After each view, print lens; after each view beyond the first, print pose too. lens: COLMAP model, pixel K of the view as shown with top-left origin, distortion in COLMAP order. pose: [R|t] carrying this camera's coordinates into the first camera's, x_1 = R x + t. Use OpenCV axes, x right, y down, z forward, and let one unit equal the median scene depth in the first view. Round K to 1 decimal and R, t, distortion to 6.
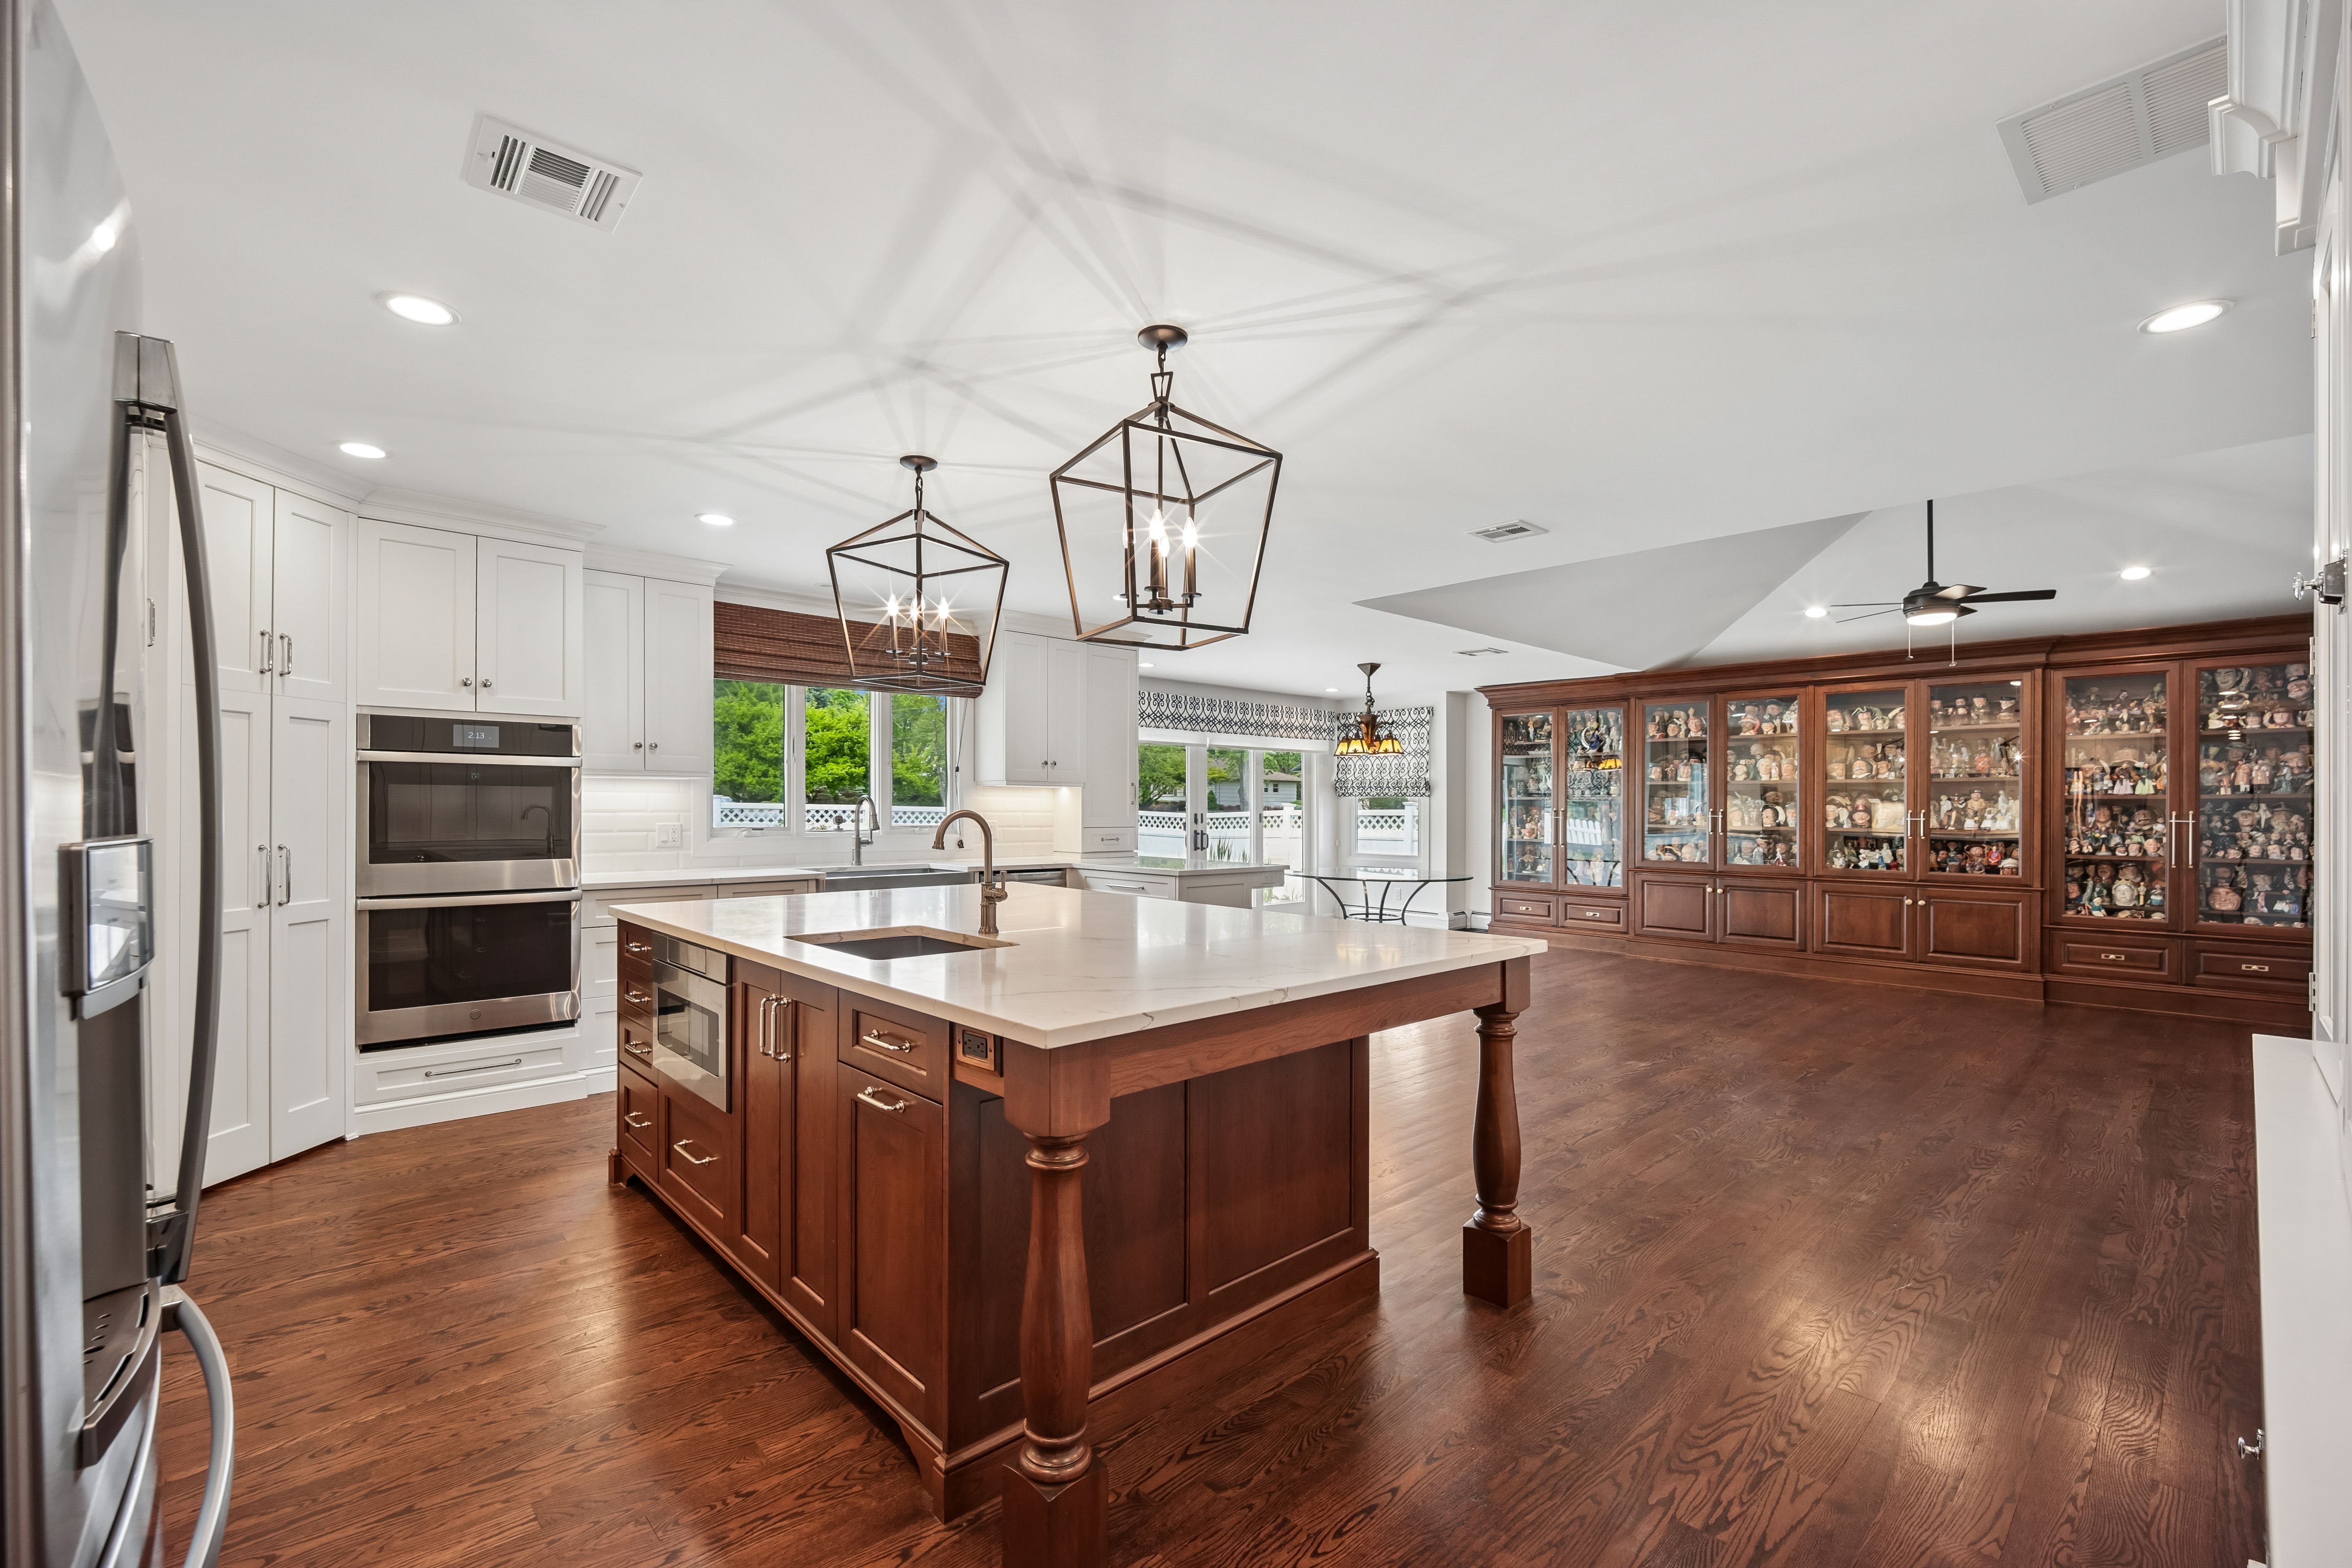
lens RADIAL K [[1005.9, 0, 1165.8], [0, 1005.9, 802.1], [0, 0, 1]] dist [-0.011688, -0.000252]
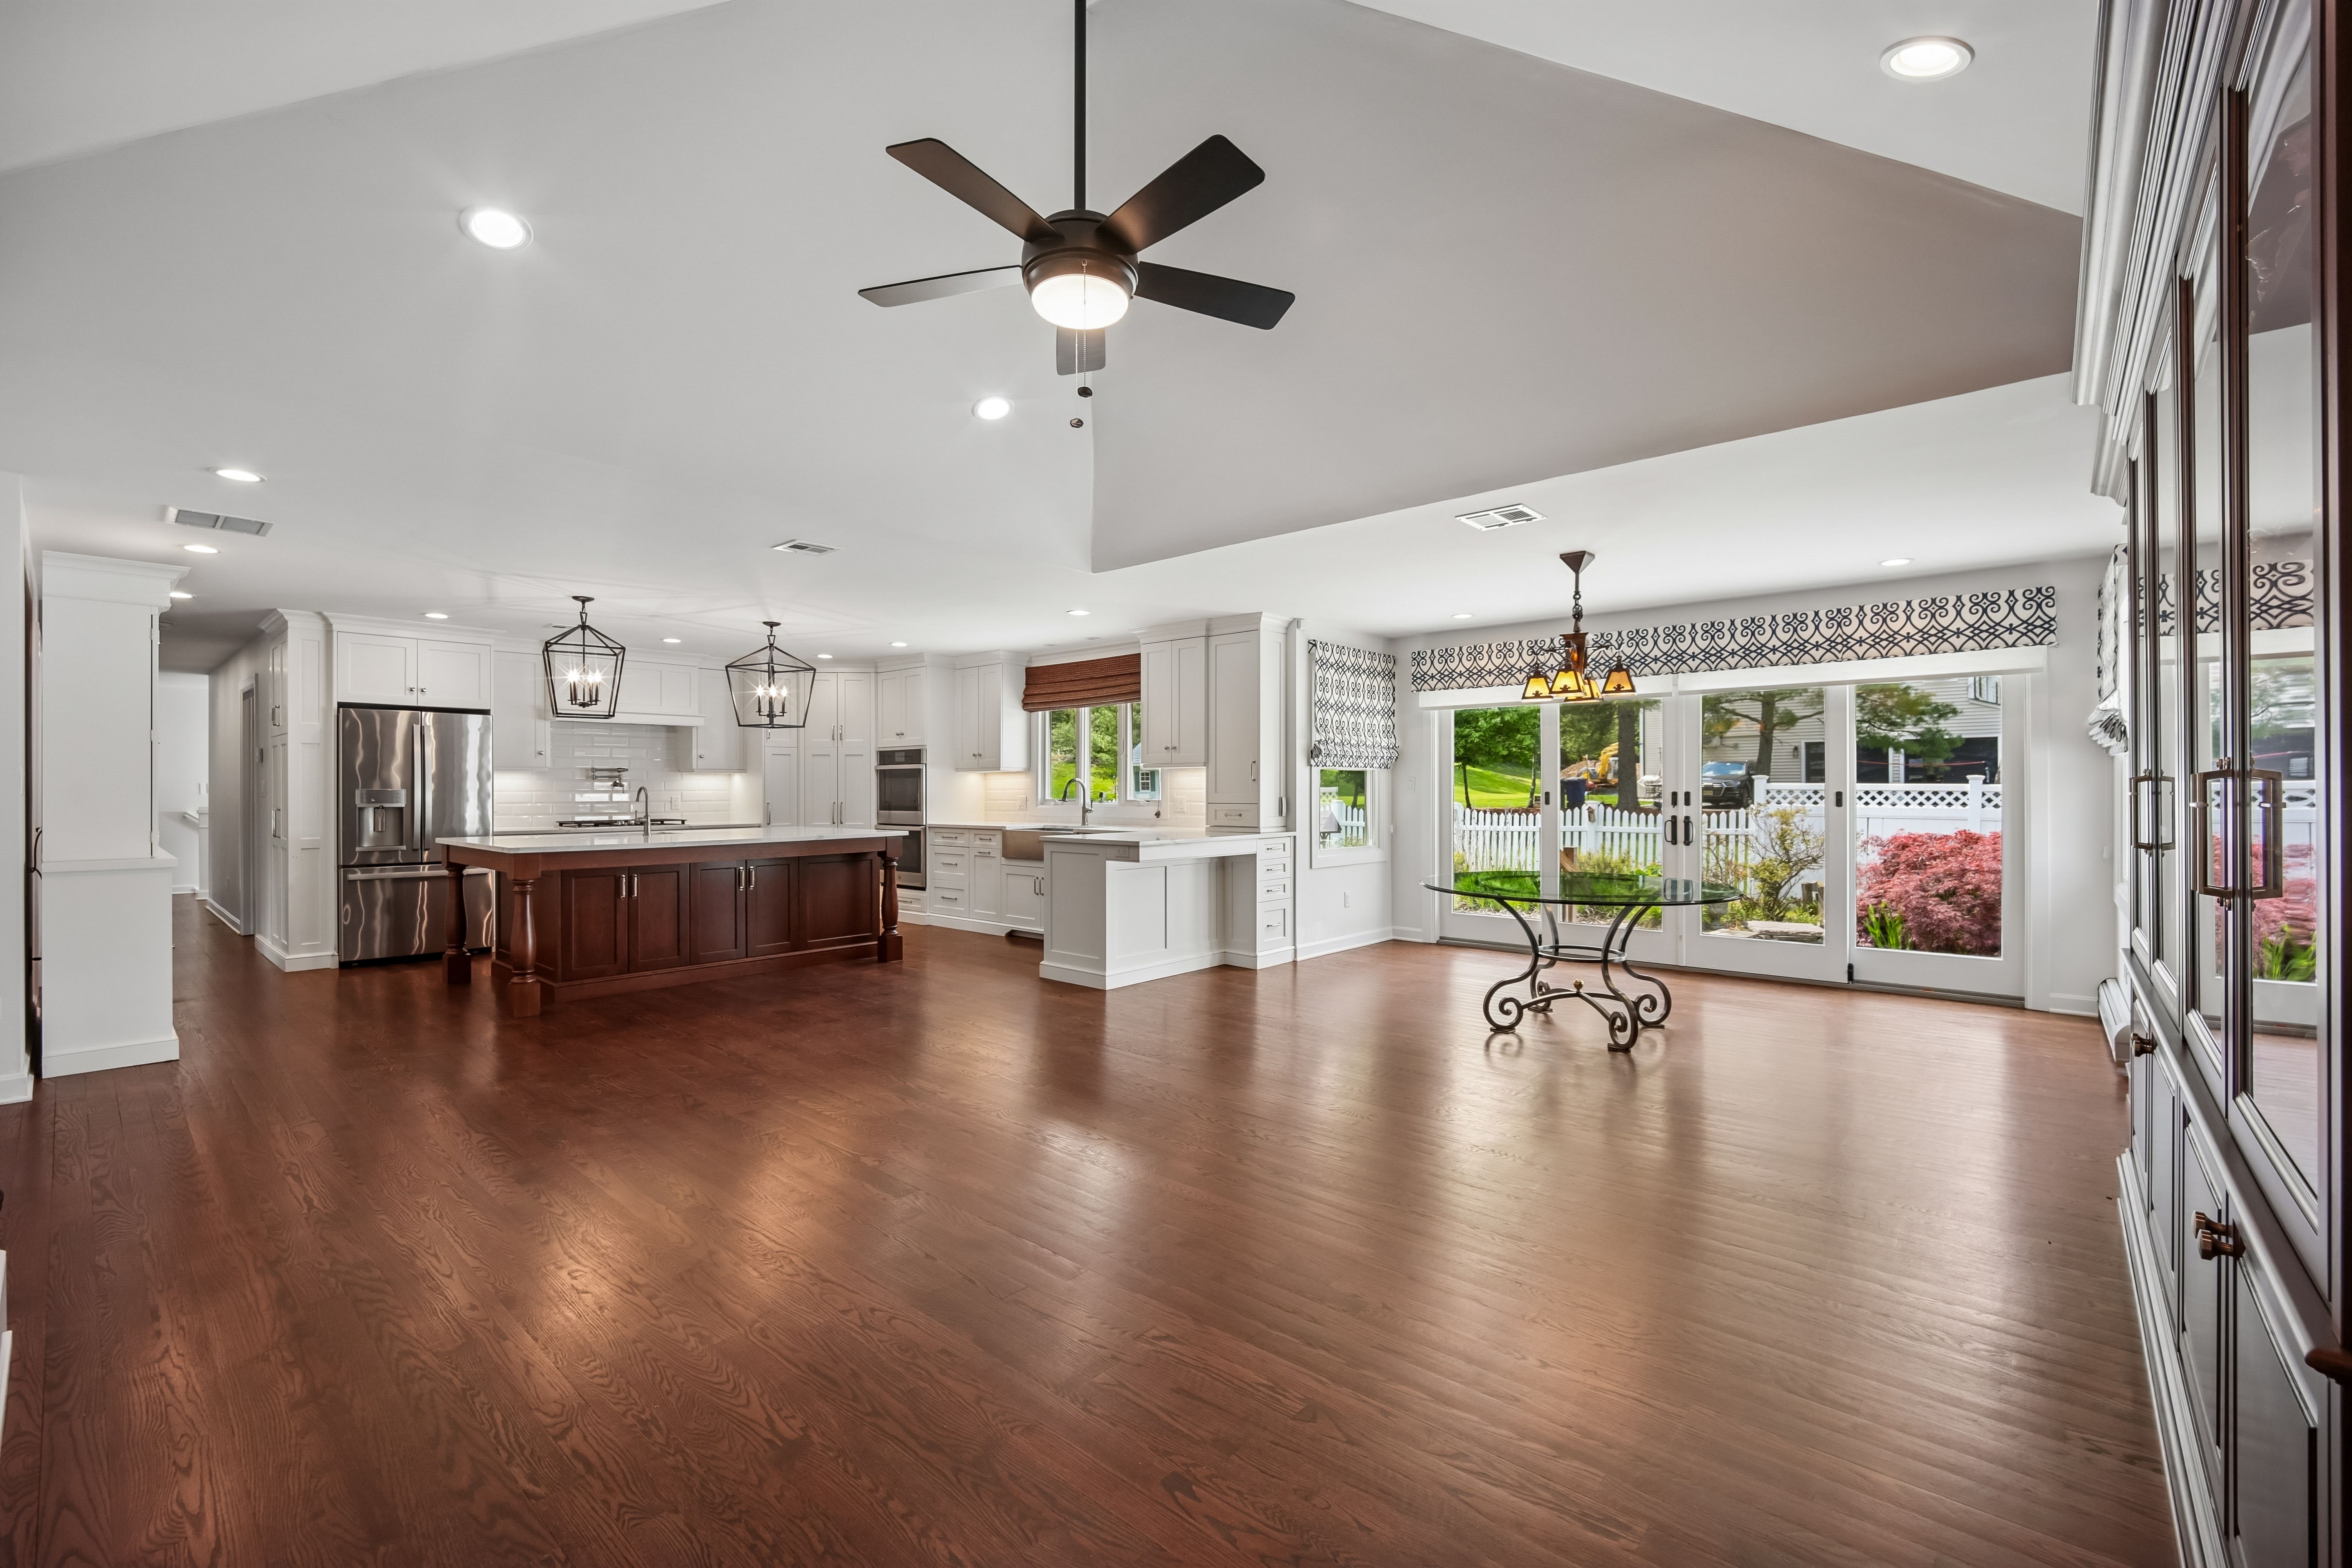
lens RADIAL K [[993.1, 0, 1172.2], [0, 993.1, 790.3], [0, 0, 1]] dist [0.000683, -0.008140]
pose [[0.095865, -0.004033, -0.995386, 1.352126], [0.008021, 0.999962, -0.003279, 0.019606], [0.995362, -0.007669, 0.095894, 1.152944]]
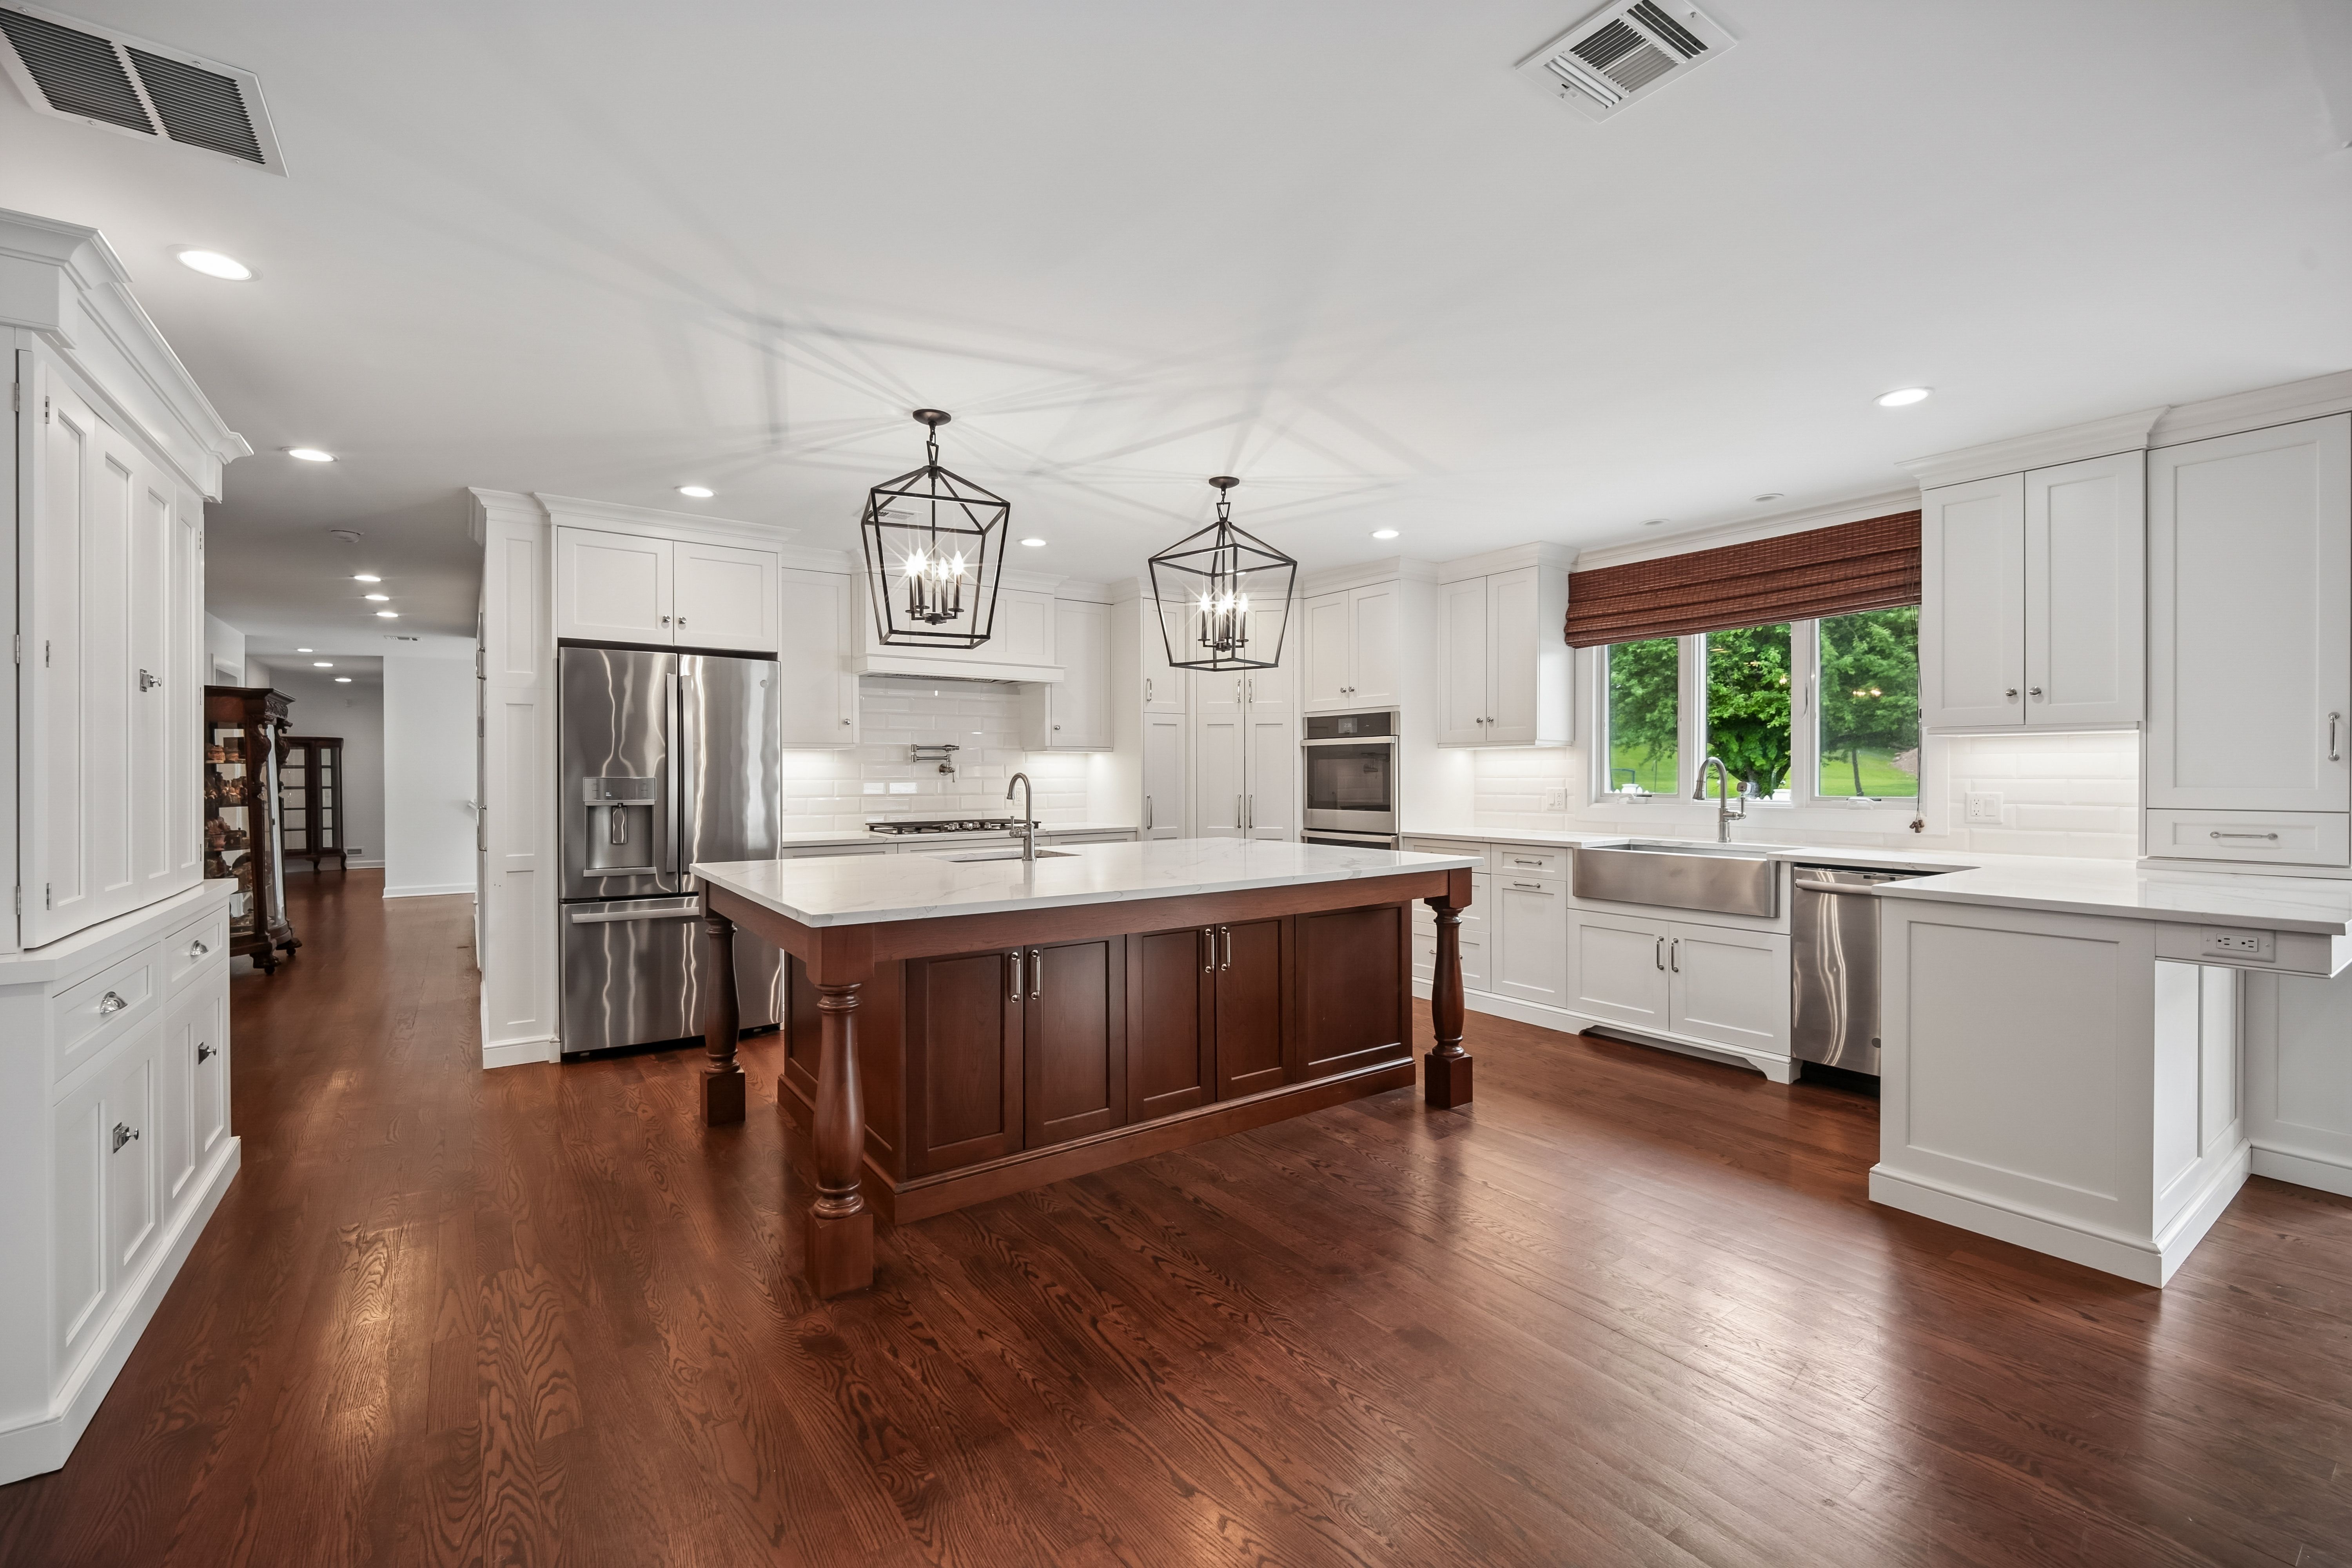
lens RADIAL K [[987.8, 0, 1182.8], [0, 987.8, 780.9], [0, 0, 1]] dist [-0.000329, -0.007139]
pose [[-0.122385, 0.002998, -0.992478, 0.648635], [0.006133, 0.999979, 0.002264, 0.009166], [0.992464, -0.005810, -0.122401, 0.768951]]
